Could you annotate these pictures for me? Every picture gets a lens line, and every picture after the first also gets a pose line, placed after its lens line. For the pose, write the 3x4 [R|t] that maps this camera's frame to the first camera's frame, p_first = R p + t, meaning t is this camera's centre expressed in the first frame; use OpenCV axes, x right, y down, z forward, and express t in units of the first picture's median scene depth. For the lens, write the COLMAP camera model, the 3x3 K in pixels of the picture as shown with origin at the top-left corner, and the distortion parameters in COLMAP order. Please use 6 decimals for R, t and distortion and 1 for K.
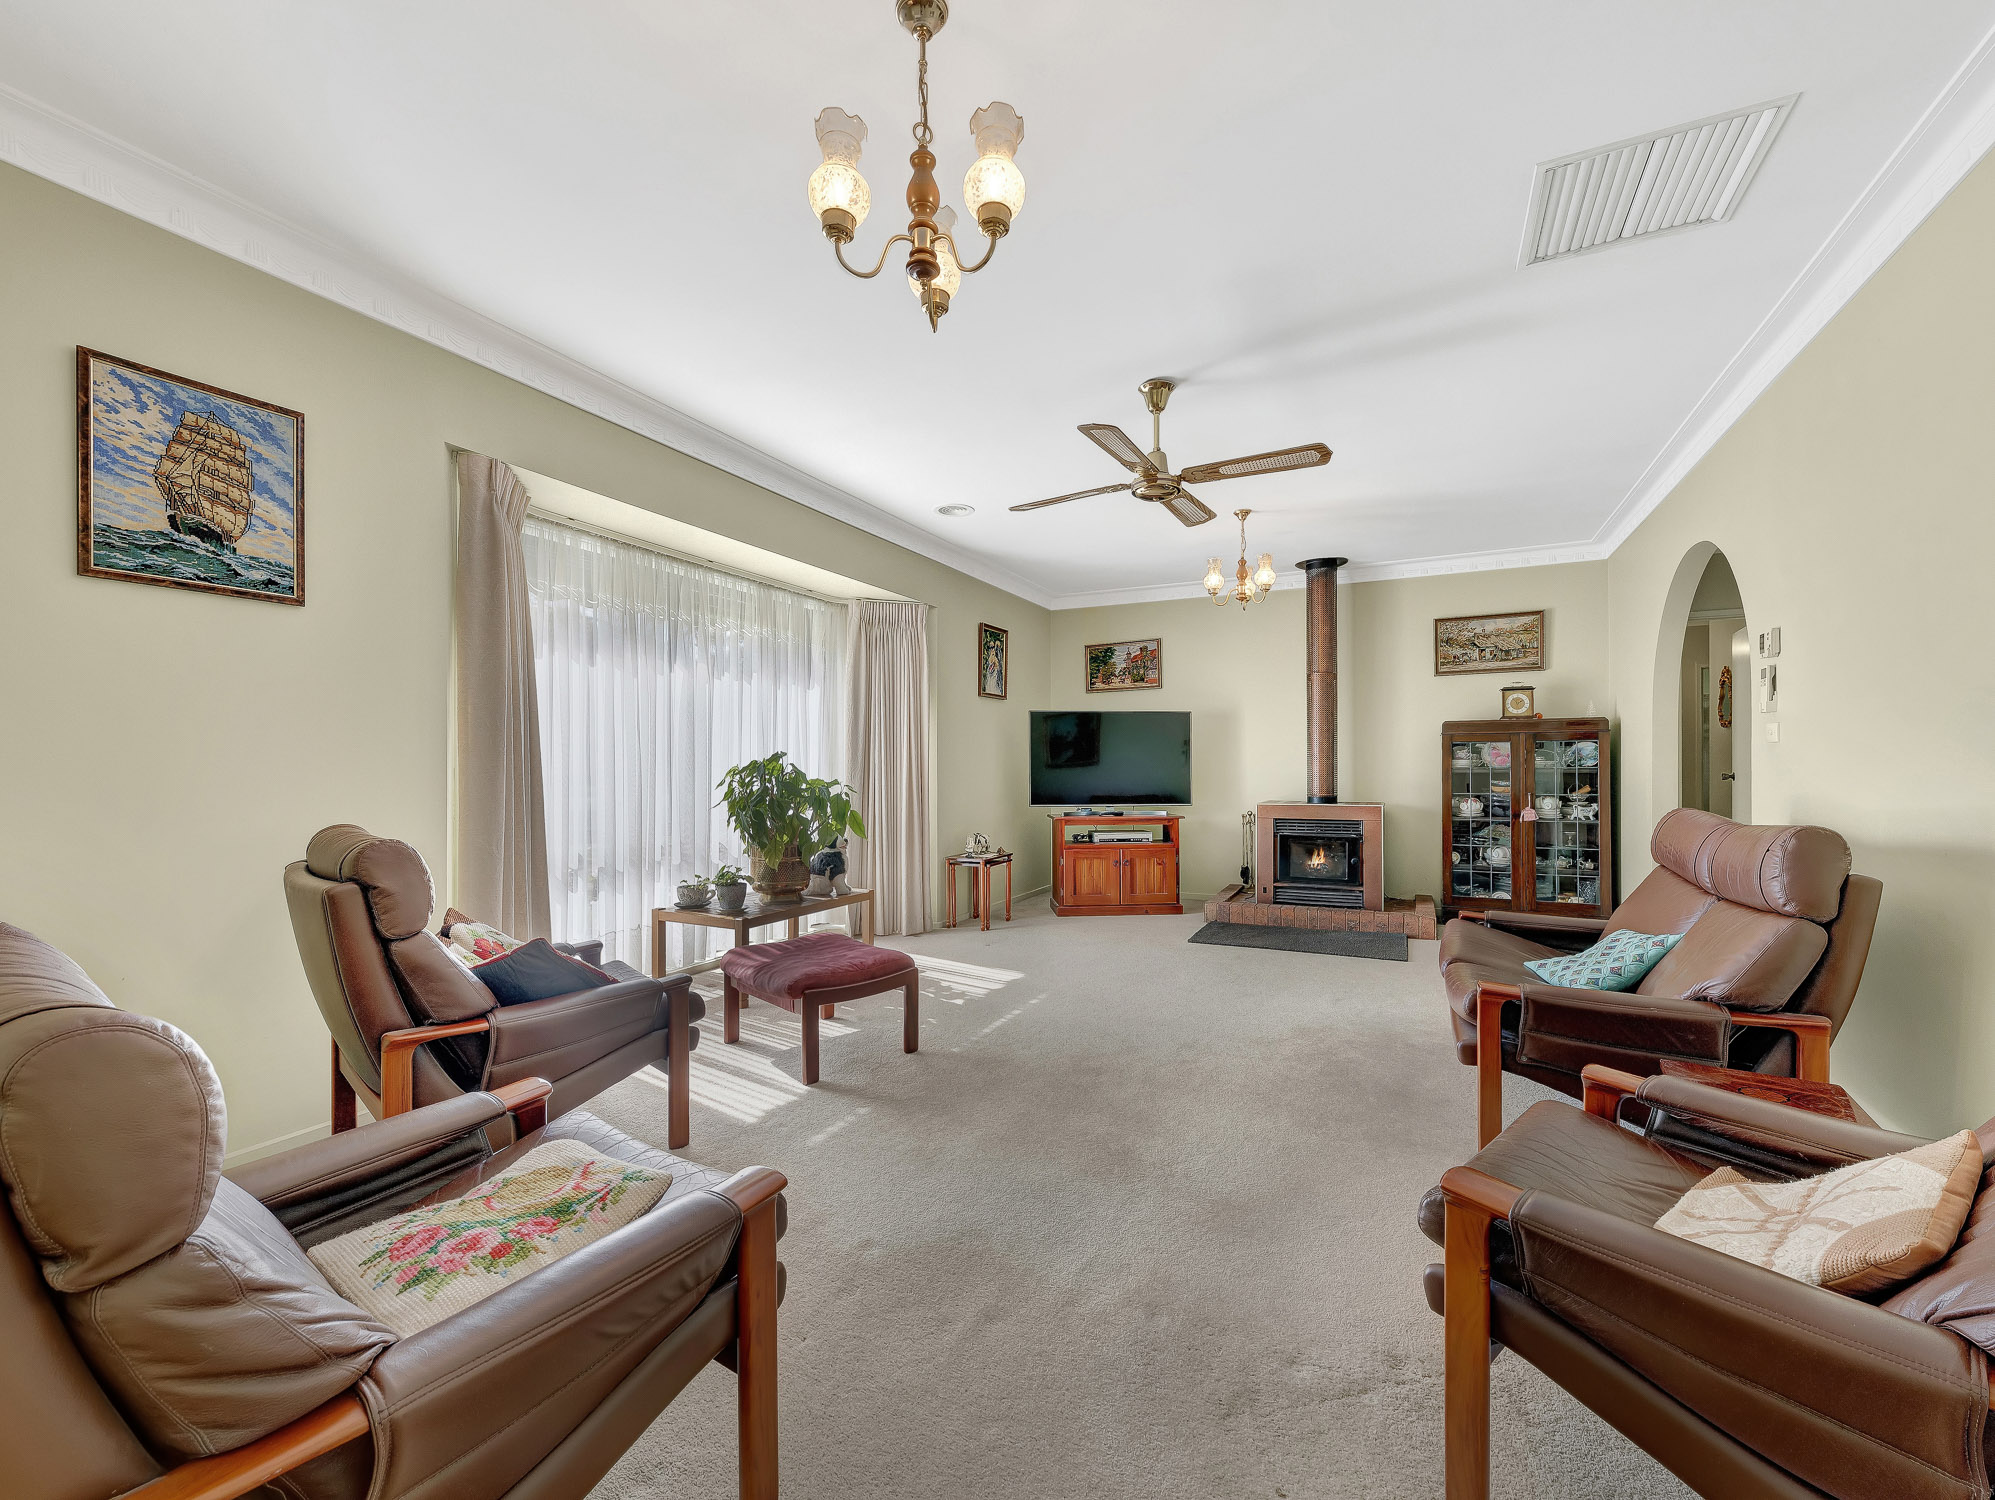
lens RADIAL K [[822.5, 0, 1011.5], [0, 822.5, 768.5], [0, 0, 1]] dist [0.001258, 0.000071]
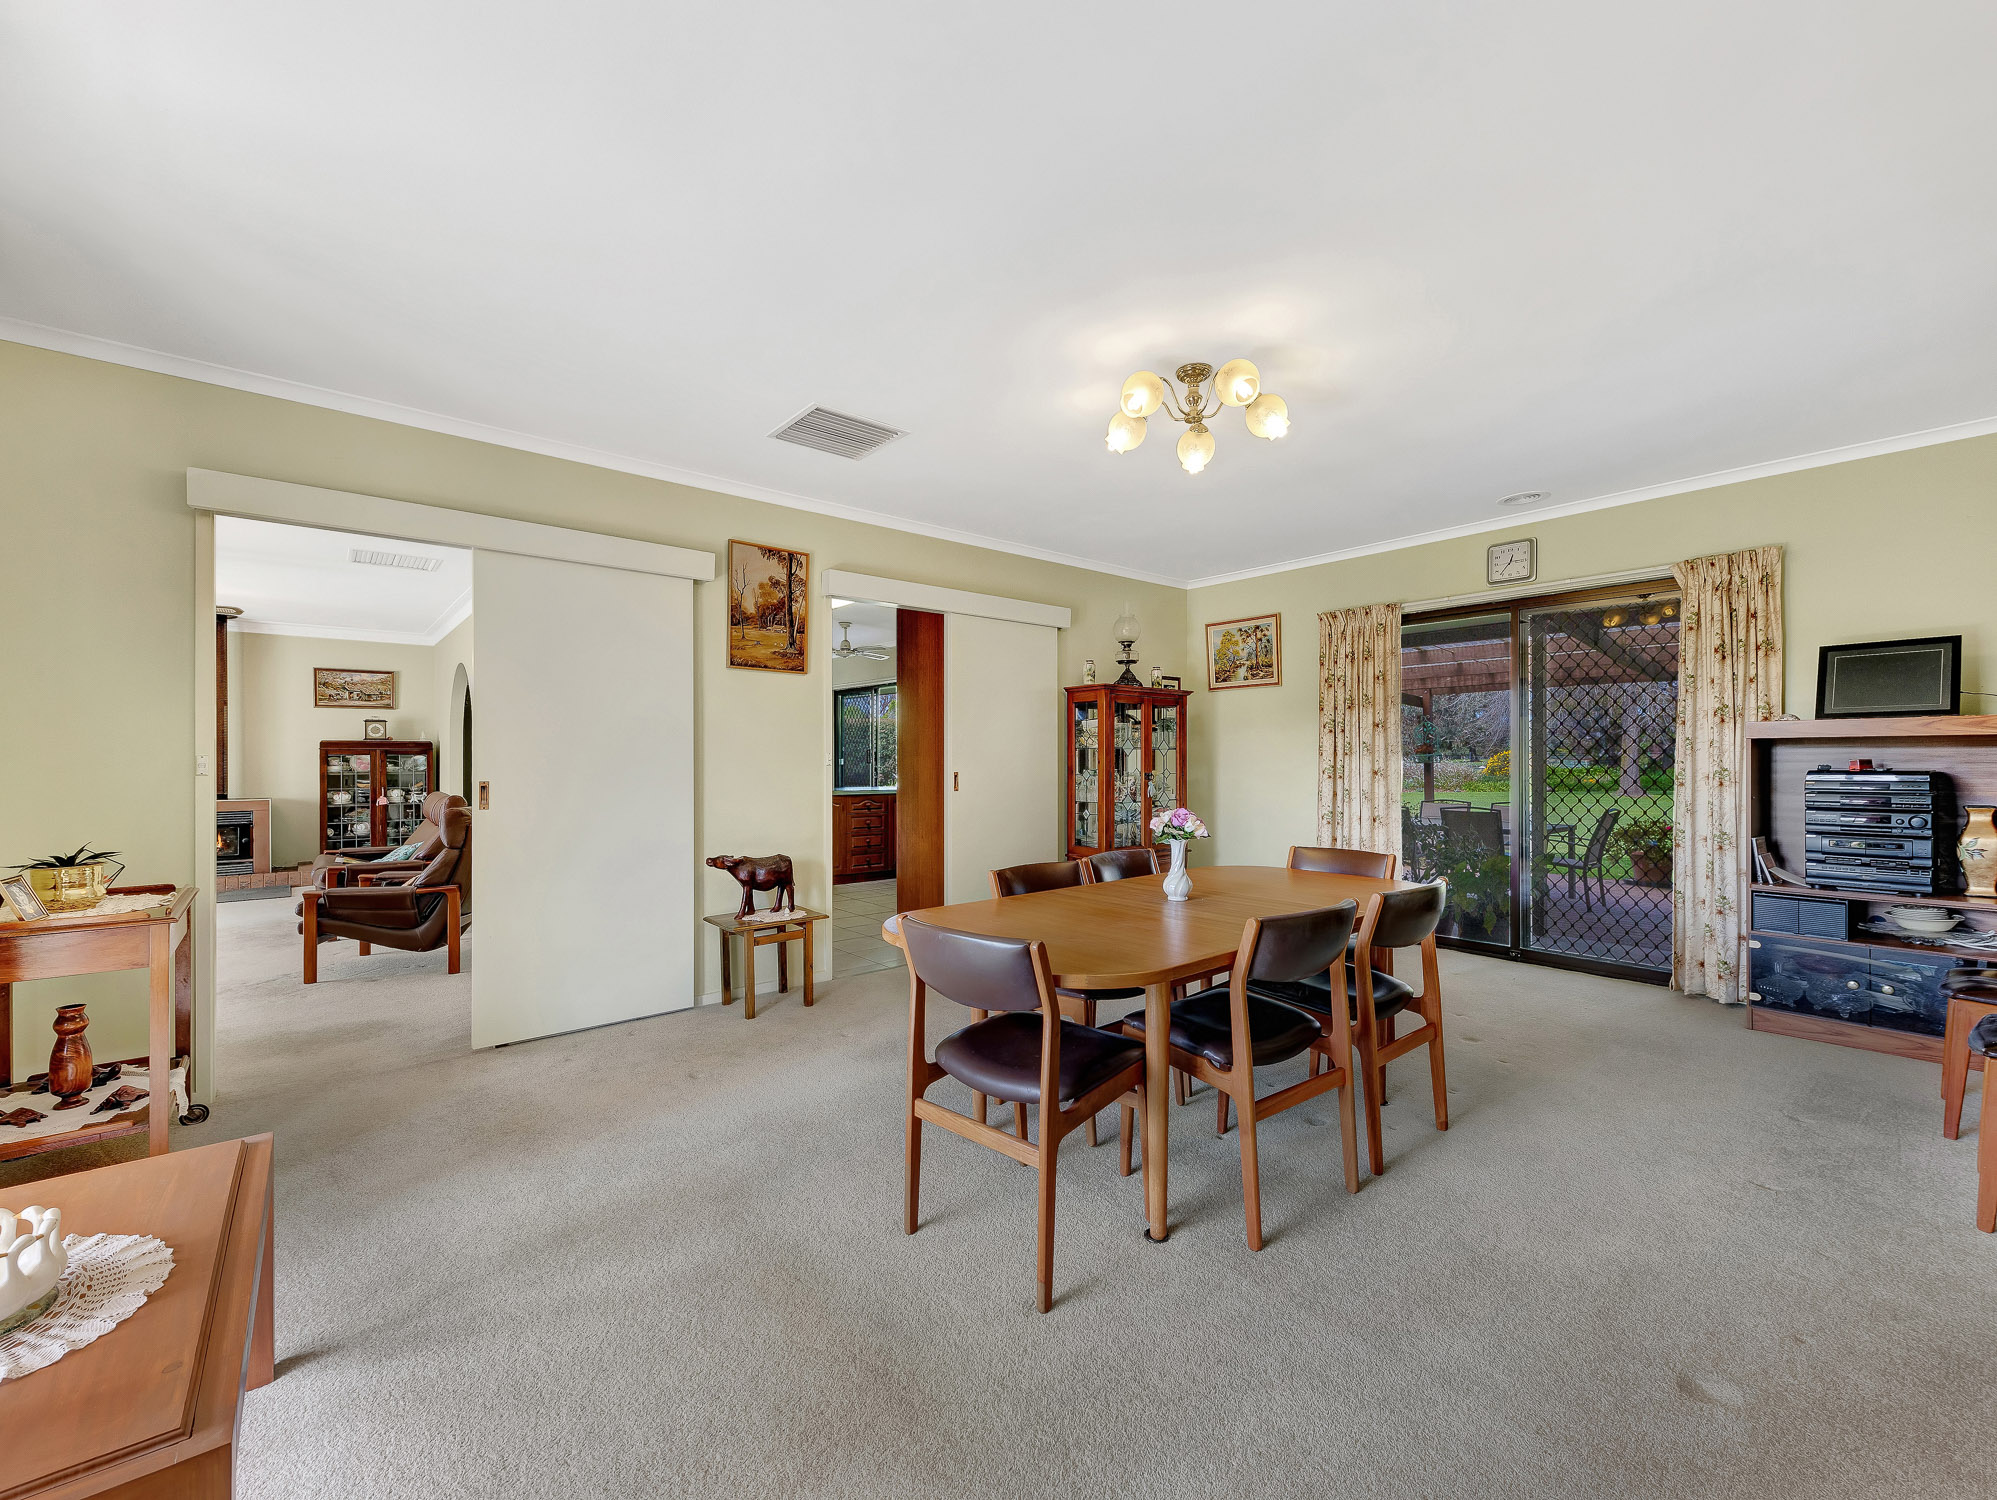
lens RADIAL K [[823.3, 0, 1014.9], [0, 823.3, 761.3], [0, 0, 1]] dist [0.001258, 0.000071]
pose [[0.391062, -0.003608, 0.920357, -0.349616], [-0.000622, 0.999991, 0.004185, -0.027332], [-0.920364, -0.002209, 0.391056, -0.727405]]
